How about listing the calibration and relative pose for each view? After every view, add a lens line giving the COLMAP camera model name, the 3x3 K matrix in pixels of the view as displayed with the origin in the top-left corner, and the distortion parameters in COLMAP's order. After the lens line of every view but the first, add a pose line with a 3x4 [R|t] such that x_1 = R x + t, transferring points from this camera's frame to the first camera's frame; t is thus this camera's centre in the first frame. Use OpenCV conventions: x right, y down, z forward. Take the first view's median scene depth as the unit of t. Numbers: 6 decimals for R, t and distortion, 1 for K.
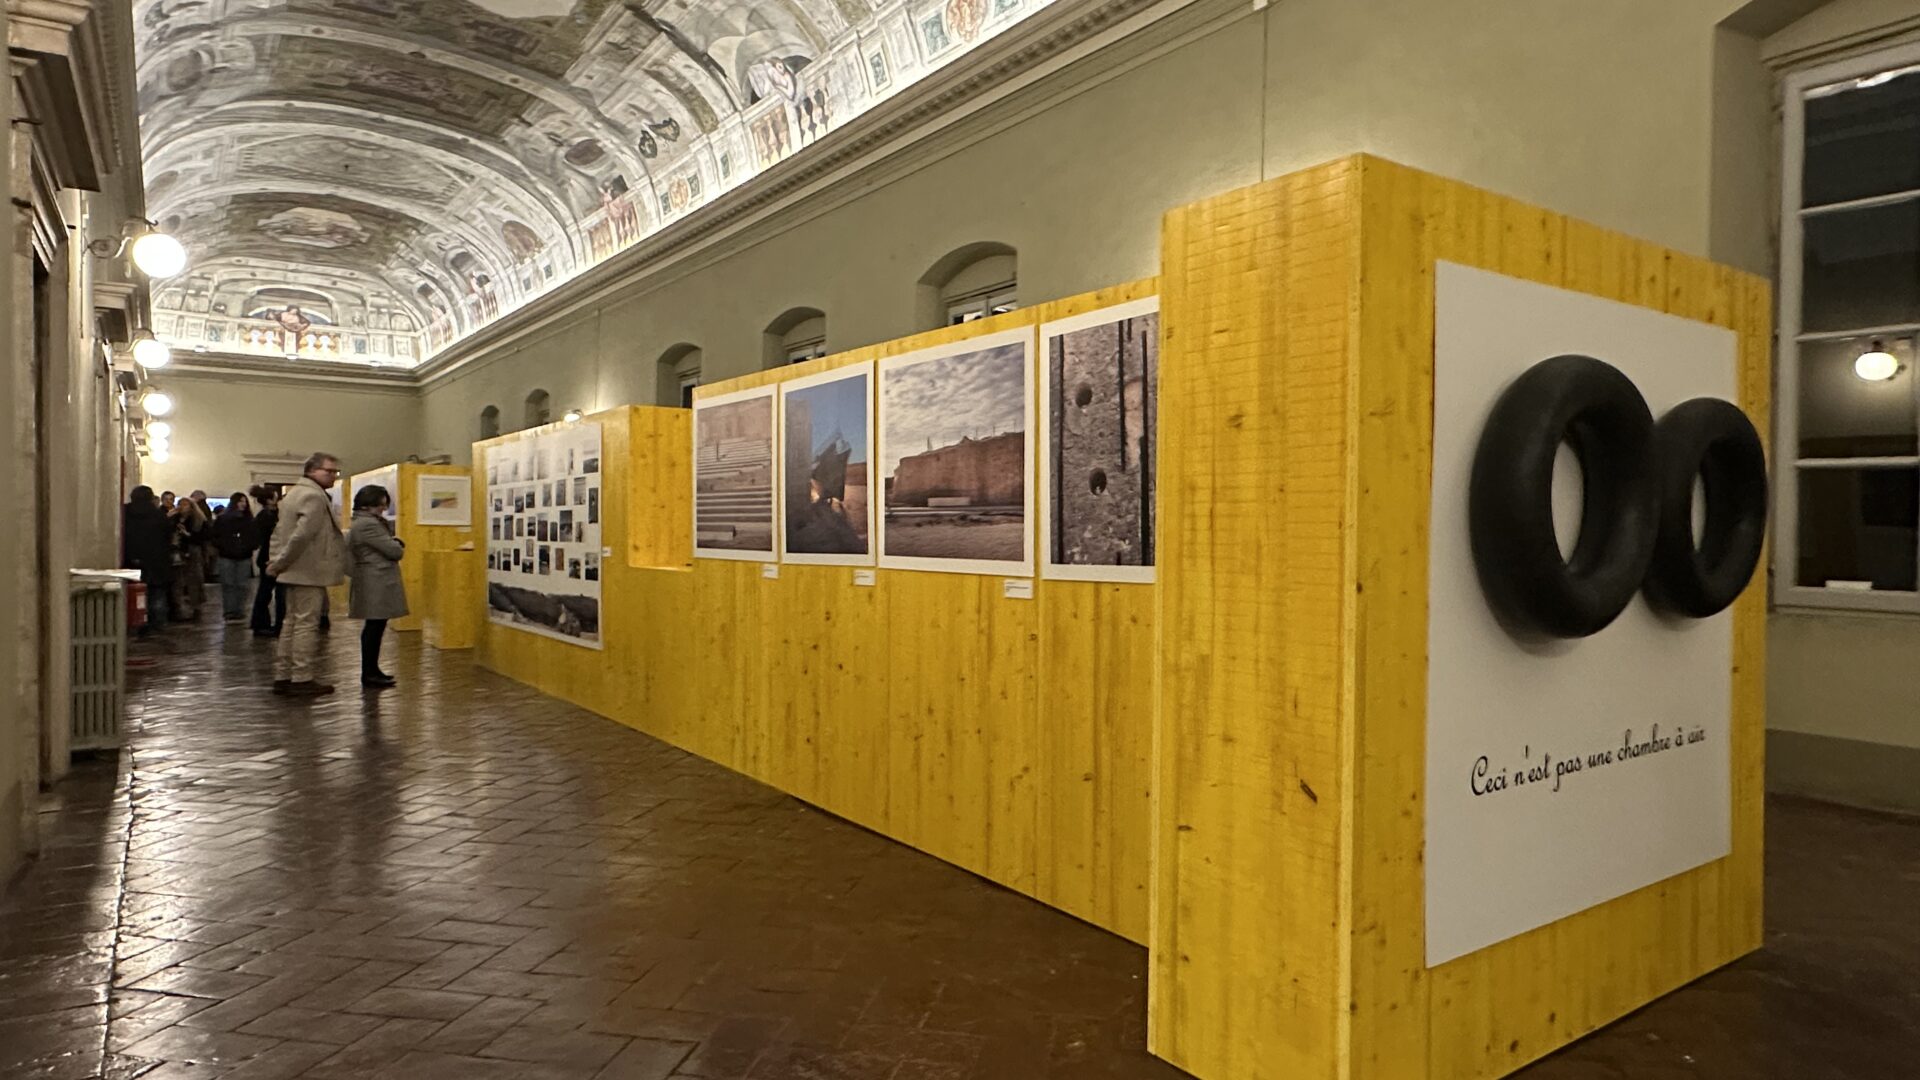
lens RADIAL K [[1135.1, 0, 960.0], [0, 1135.1, 540.0], [0, 0, 1]] dist [-0.000783, -0.000169]
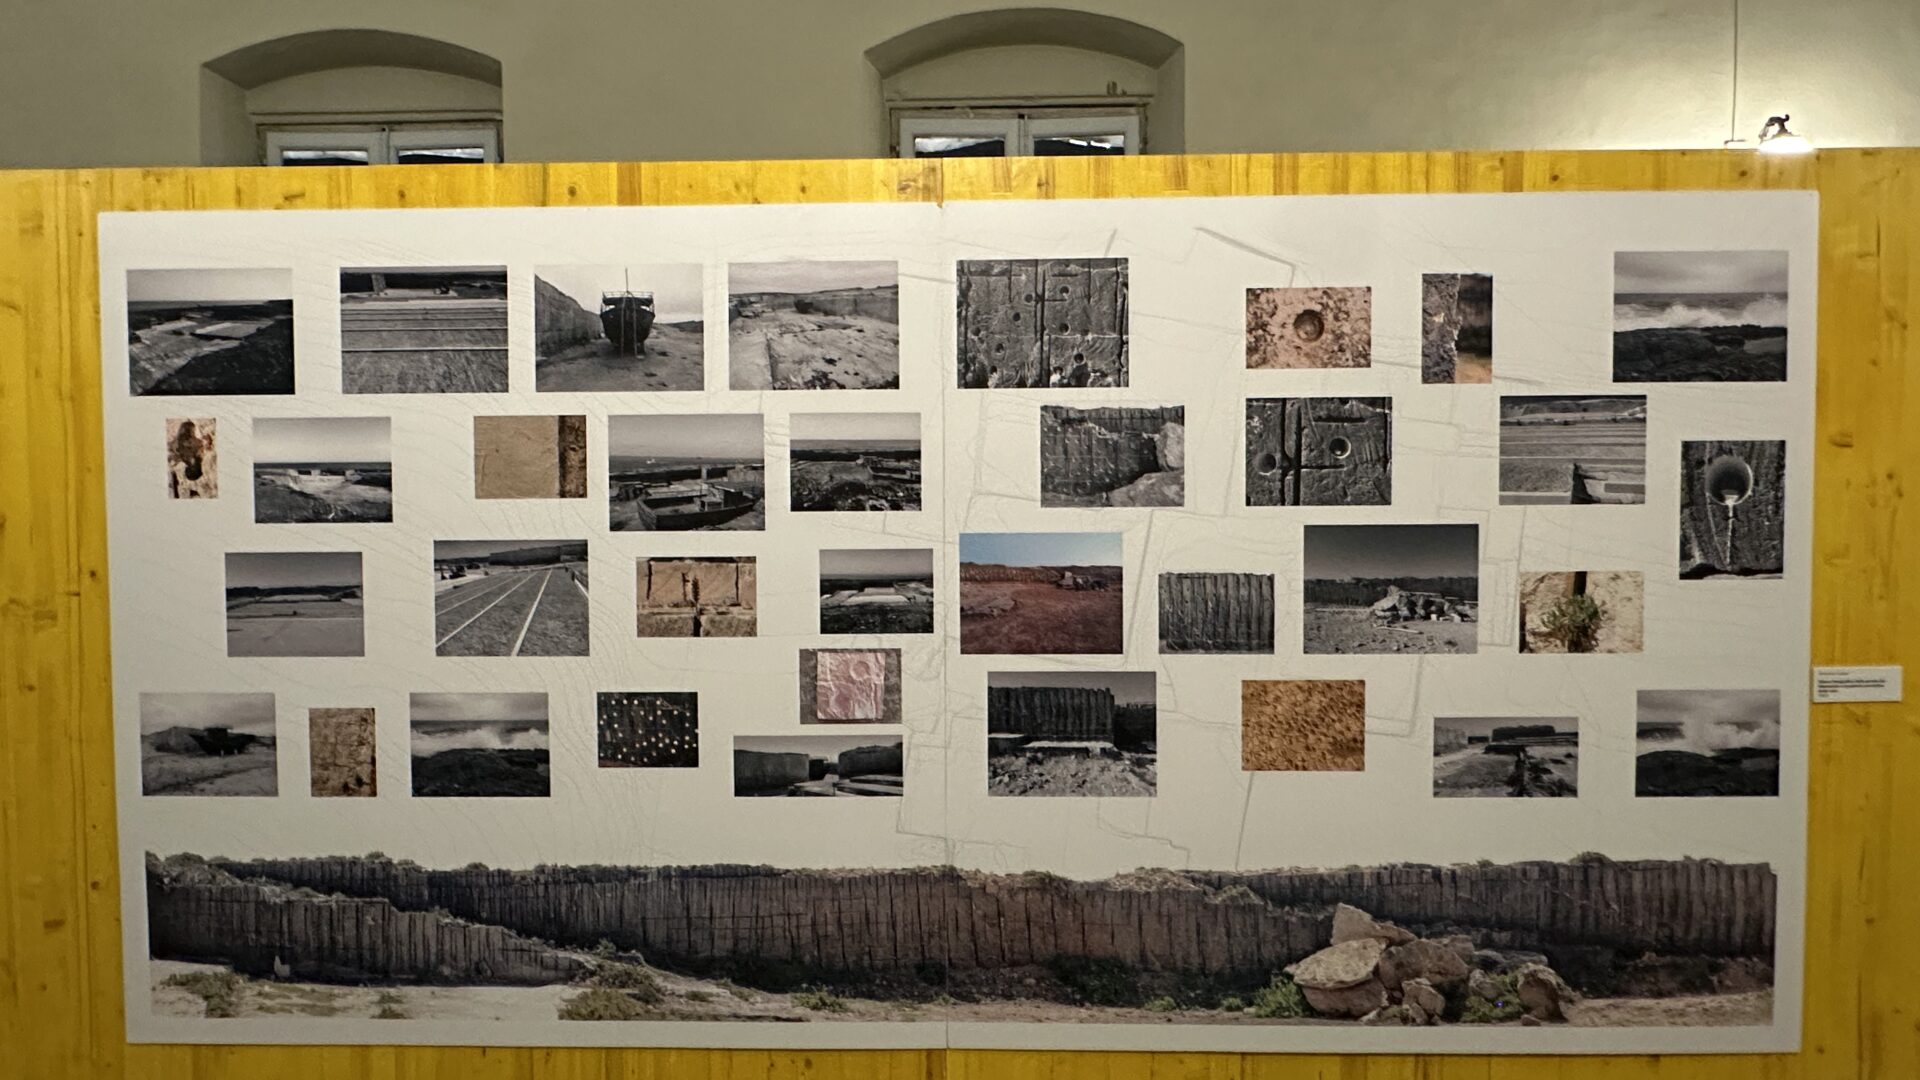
lens RADIAL K [[1135.1, 0, 960.0], [0, 1135.1, 540.0], [0, 0, 1]] dist [-0.000783, -0.000169]
pose [[0.593753, -0.032417, 0.803994, -0.514273], [0.025245, 0.999447, 0.021654, -0.022705], [-0.804252, 0.007439, 0.594242, 0.805439]]
